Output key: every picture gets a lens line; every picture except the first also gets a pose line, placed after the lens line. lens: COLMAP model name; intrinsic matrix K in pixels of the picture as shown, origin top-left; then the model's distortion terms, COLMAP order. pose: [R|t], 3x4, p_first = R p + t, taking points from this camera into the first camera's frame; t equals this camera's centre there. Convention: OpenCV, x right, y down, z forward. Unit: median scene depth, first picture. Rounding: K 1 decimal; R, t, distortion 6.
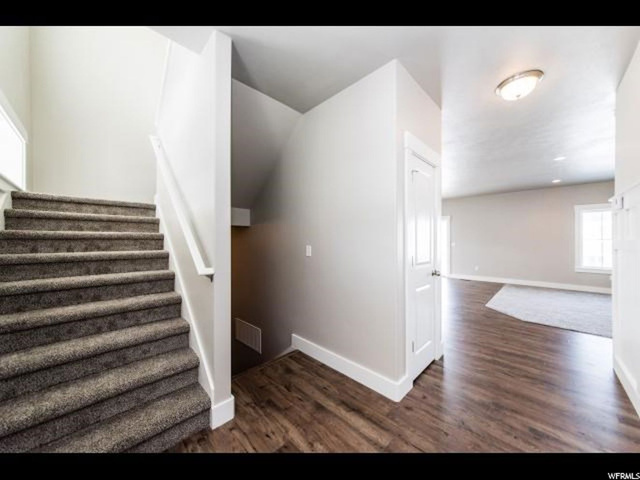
lens RADIAL K [[229.2, 0, 322.6], [0, 229.2, 238.5], [0, 0, 1]] dist [0.004655, 0.001210]
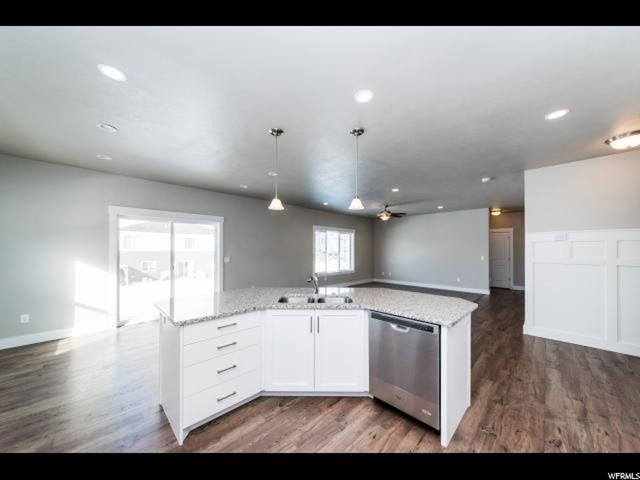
lens RADIAL K [[229.2, 0, 317.7], [0, 229.2, 248.8], [0, 0, 1]] dist [0.004655, 0.001210]
pose [[0.014460, 0.002903, 0.999891, -0.165126], [-0.008386, 0.999961, -0.002782, -0.008821], [-0.999860, -0.008345, 0.014484, 0.952423]]
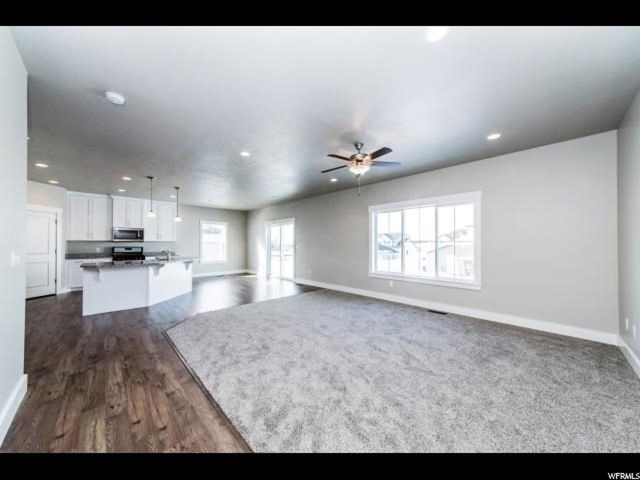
lens RADIAL K [[229.2, 0, 321.3], [0, 229.2, 241.9], [0, 0, 1]] dist [0.004655, 0.001210]
pose [[0.999464, 0.000664, -0.032741, 0.925065], [-0.000821, 0.999988, -0.004774, 0.008121], [0.032737, 0.004798, 0.999452, 0.059412]]
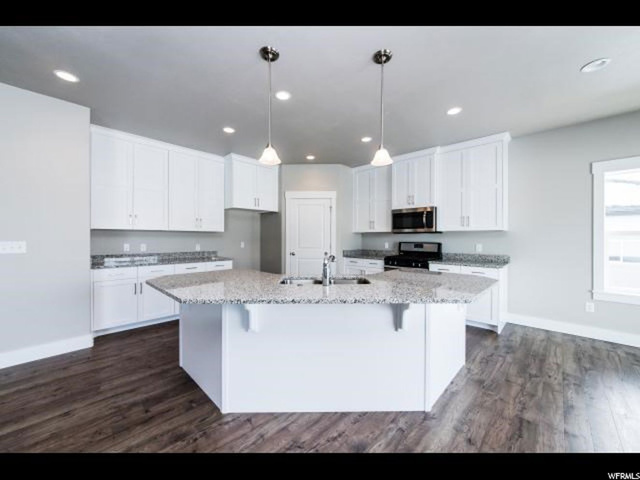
lens RADIAL K [[249.0, 0, 319.6], [0, 249.0, 237.9], [0, 0, 1]] dist [-0.003565, 0.000735]
pose [[0.006371, 0.007049, -0.999955, 0.607415], [0.001592, 0.999974, 0.007059, 0.010712], [0.999978, -0.001637, 0.006360, 0.949526]]
